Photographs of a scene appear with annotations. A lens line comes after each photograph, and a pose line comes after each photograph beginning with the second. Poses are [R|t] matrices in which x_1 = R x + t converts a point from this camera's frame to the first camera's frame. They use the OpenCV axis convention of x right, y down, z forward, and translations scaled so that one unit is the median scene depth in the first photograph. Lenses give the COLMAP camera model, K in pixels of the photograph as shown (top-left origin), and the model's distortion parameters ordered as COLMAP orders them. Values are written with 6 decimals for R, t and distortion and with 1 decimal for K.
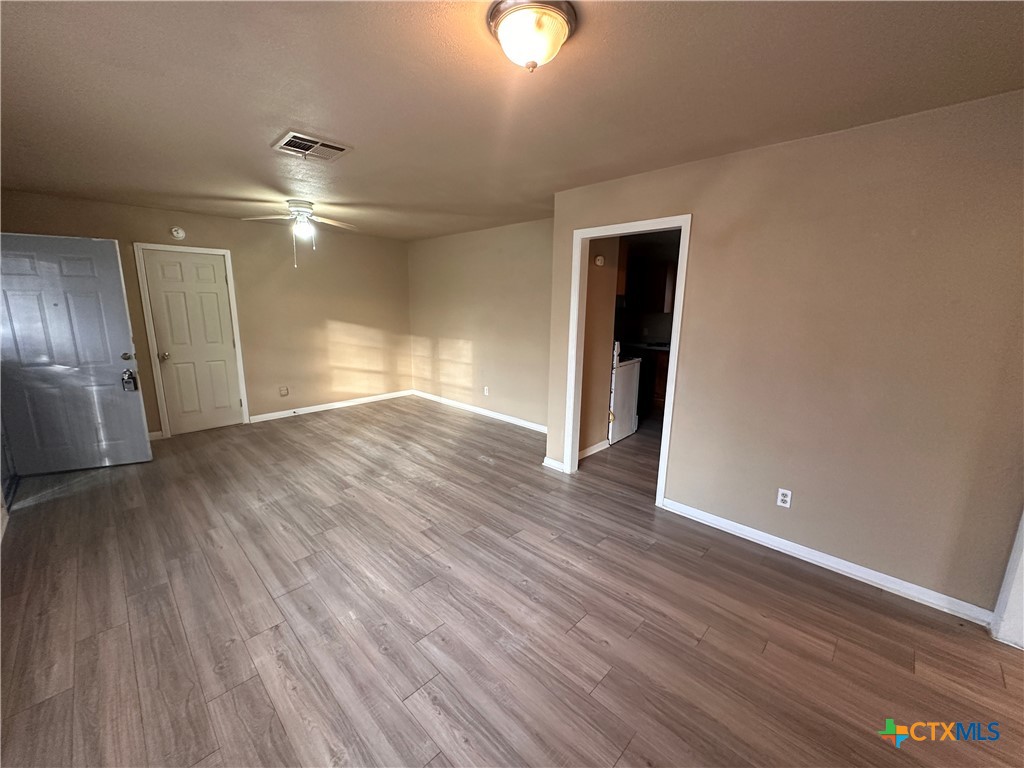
lens RADIAL K [[410.2, 0, 512.0], [0, 410.2, 384.0], [0, 0, 1]] dist [-0.001833, -0.000131]
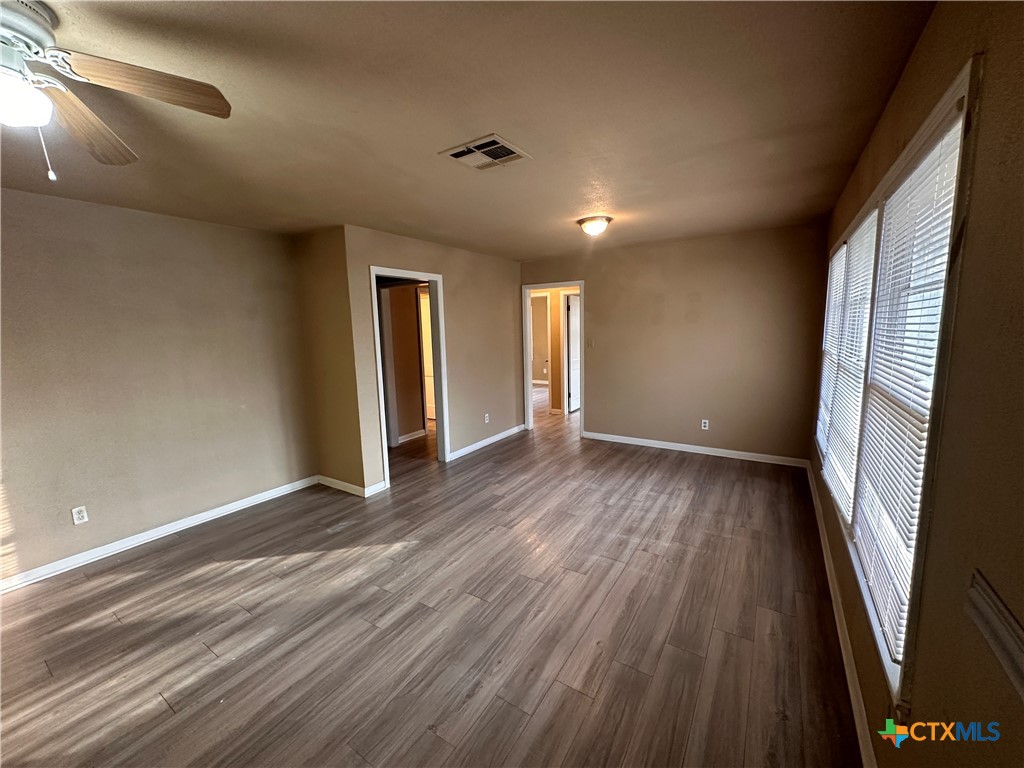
lens RADIAL K [[410.2, 0, 512.0], [0, 410.2, 384.0], [0, 0, 1]] dist [-0.001833, -0.000131]
pose [[-0.202783, -0.140656, 0.969069, -1.379196], [0.215971, 0.958836, 0.184364, -0.251238], [-0.955110, 0.246677, -0.164058, 1.182387]]
